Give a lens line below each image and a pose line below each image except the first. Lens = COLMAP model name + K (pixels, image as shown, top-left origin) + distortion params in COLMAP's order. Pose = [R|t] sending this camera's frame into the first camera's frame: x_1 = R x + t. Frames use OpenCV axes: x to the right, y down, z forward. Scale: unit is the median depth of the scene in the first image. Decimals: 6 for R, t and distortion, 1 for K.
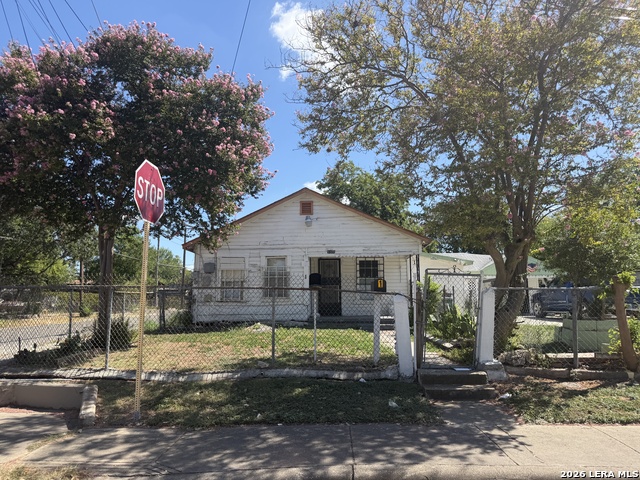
lens RADIAL K [[454.5, 0, 320.0], [0, 454.5, 240.0], [0, 0, 1]] dist [0.103469, -0.003978]
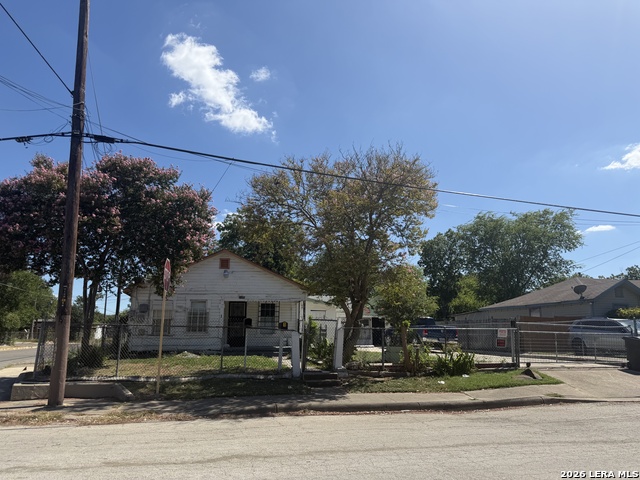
lens RADIAL K [[454.5, 0, 320.0], [0, 454.5, 240.0], [0, 0, 1]] dist [0.103469, -0.003978]
pose [[0.968218, 0.059849, 0.242842, -0.134138], [-0.042241, 0.996130, -0.077080, -0.073063], [-0.246516, 0.064372, 0.966999, -0.557550]]
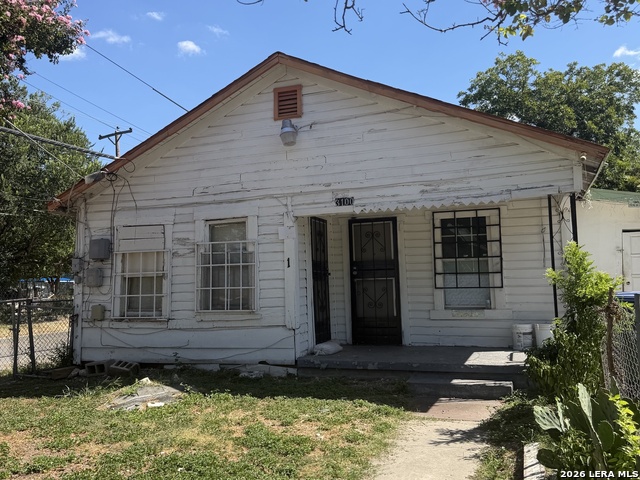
lens RADIAL K [[600.5, 0, 320.0], [0, 600.5, 240.0], [0, 0, 1]] dist [0.010225, -0.004032]
pose [[0.945443, -0.039741, -0.323356, 0.269121], [0.060064, 0.996780, 0.053113, 0.046261], [0.320204, -0.069638, 0.944786, 0.709275]]
